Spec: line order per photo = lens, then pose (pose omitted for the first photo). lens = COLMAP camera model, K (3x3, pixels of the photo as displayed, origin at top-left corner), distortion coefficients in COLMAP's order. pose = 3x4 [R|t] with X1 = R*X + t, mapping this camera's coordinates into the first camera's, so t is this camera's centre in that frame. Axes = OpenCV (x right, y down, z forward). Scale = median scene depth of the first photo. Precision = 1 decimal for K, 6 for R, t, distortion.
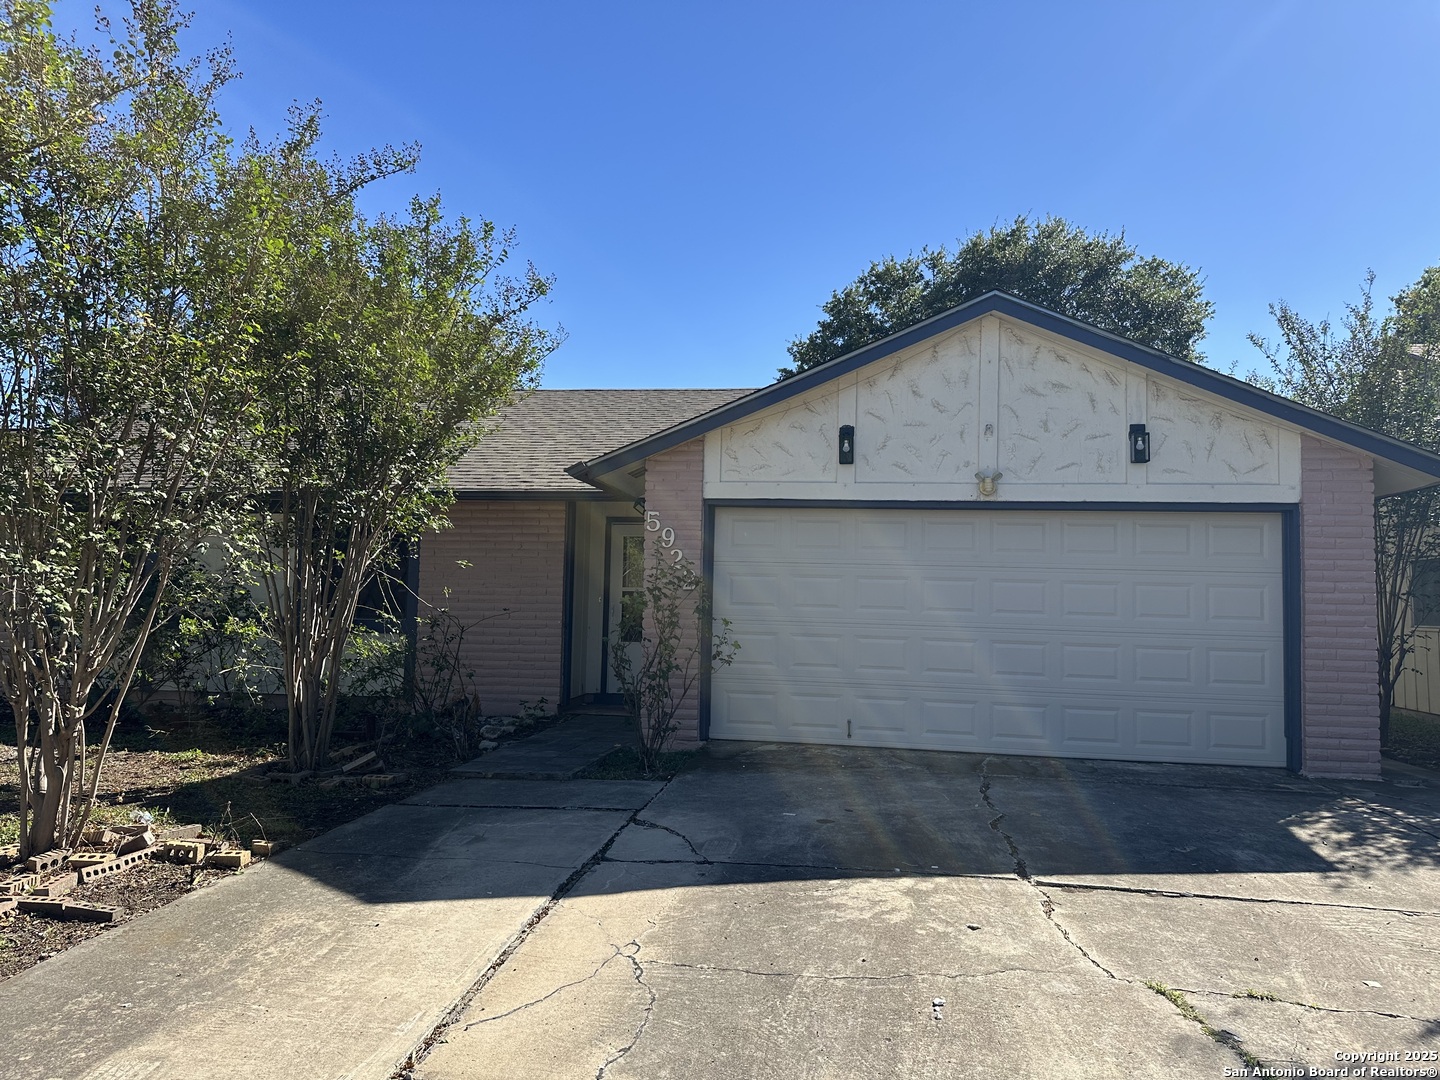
lens RADIAL K [[999.9, 0, 720.0], [0, 999.9, 540.0], [0, 0, 1]] dist [-0.058229, -0.001307]
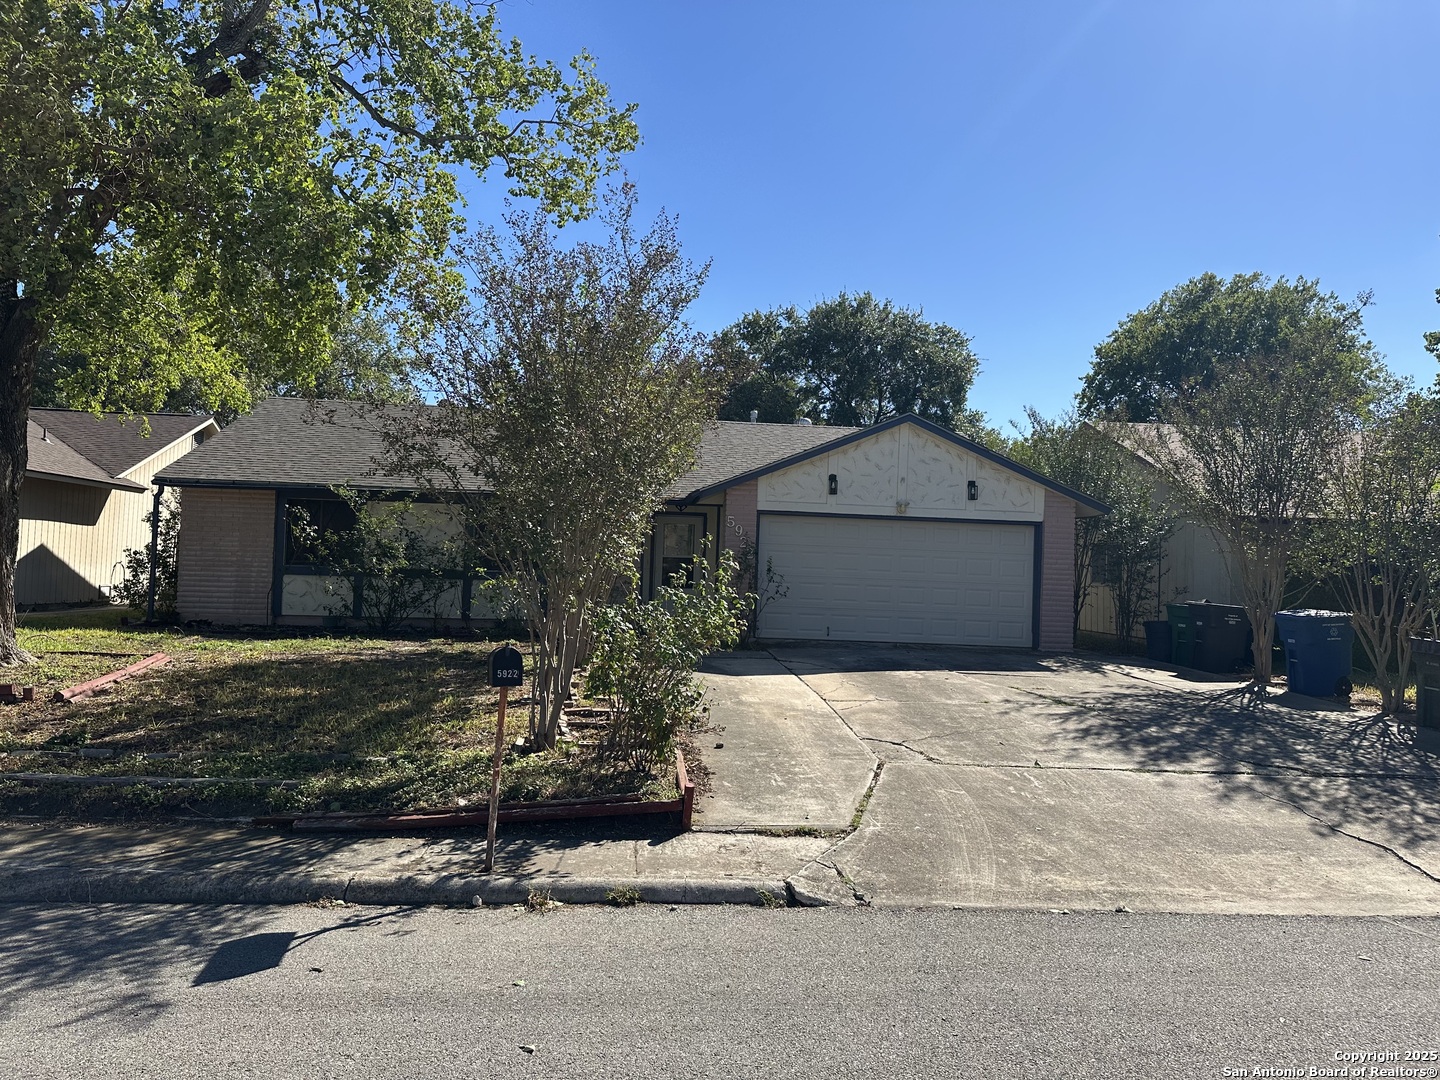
lens RADIAL K [[999.9, 0, 720.0], [0, 999.9, 540.0], [0, 0, 1]] dist [-0.058229, -0.001307]
pose [[0.967290, 0.019107, 0.252953, -0.580297], [-0.029328, 0.998896, 0.036698, -0.052936], [-0.251973, -0.042916, 0.966782, -0.837015]]
